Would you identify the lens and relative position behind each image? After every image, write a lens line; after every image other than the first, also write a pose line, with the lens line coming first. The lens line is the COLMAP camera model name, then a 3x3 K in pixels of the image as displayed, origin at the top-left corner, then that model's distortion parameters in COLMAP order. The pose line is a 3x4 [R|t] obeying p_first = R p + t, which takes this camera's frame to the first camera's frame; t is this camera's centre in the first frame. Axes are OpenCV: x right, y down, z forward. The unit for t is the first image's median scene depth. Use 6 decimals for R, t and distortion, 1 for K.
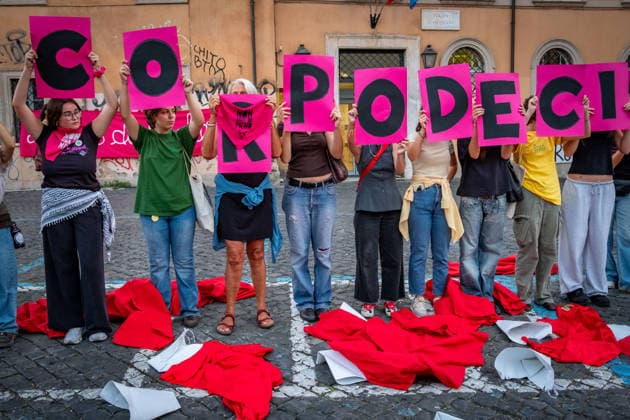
lens RADIAL K [[621.9, 0, 298.9], [0, 621.9, 192.1], [0, 0, 1]] dist [-0.013548, 0.000000]
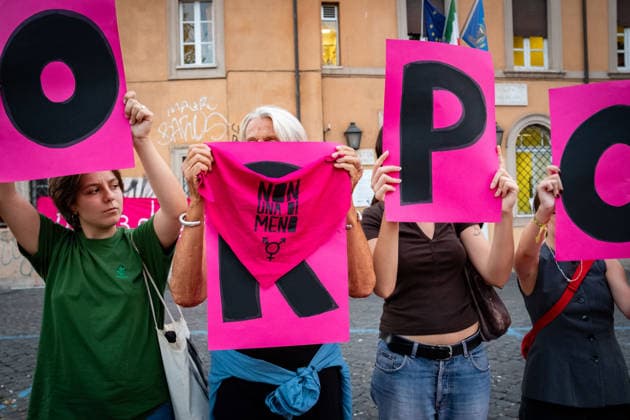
lens RADIAL K [[621.9, 0, 323.6], [0, 621.9, 203.7], [0, 0, 1]] dist [-0.013548, 0.000000]
pose [[0.999520, -0.007679, -0.030004, -0.047518], [0.004026, 0.992770, -0.119961, -0.062586], [0.030708, 0.119782, 0.992325, 0.552922]]
